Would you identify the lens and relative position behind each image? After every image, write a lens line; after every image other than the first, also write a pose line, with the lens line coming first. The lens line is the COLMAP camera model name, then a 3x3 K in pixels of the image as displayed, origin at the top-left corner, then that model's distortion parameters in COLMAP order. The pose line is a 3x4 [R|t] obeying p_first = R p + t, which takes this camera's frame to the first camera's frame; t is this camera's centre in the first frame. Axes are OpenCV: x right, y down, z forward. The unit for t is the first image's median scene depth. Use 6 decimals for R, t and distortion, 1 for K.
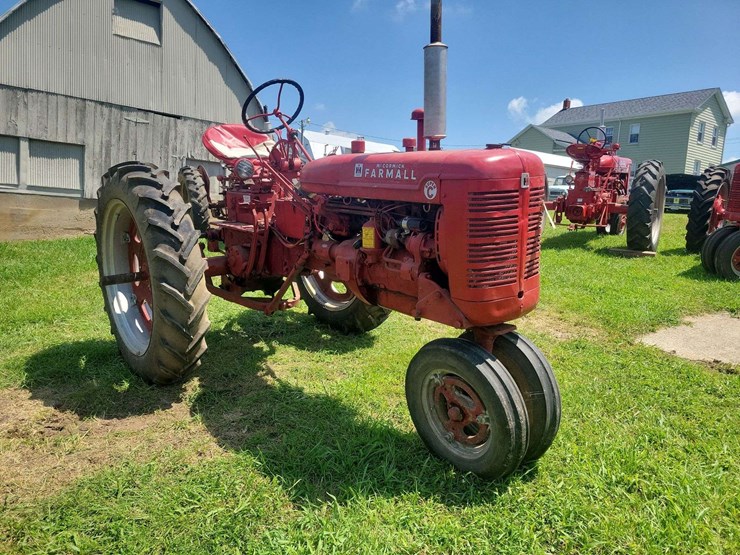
lens RADIAL K [[562.3, 0, 376.2], [0, 562.3, 276.3], [0, 0, 1]] dist [0.054992, -0.040155]
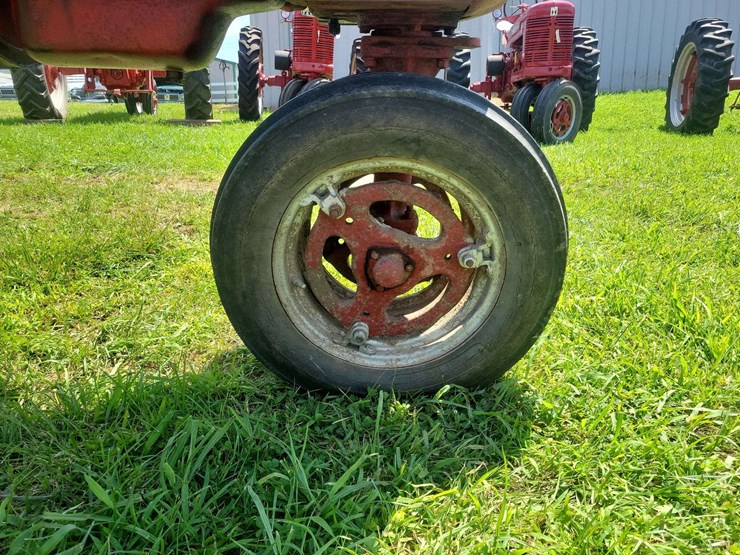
lens RADIAL K [[562.3, 0, 368.5], [0, 562.3, 279.1], [0, 0, 1]] dist [0.054992, -0.040155]
pose [[0.655000, -0.240787, 0.716238, -0.048724], [0.134938, 0.969907, 0.202665, 0.049581], [-0.743483, -0.036098, 0.667780, 0.222891]]
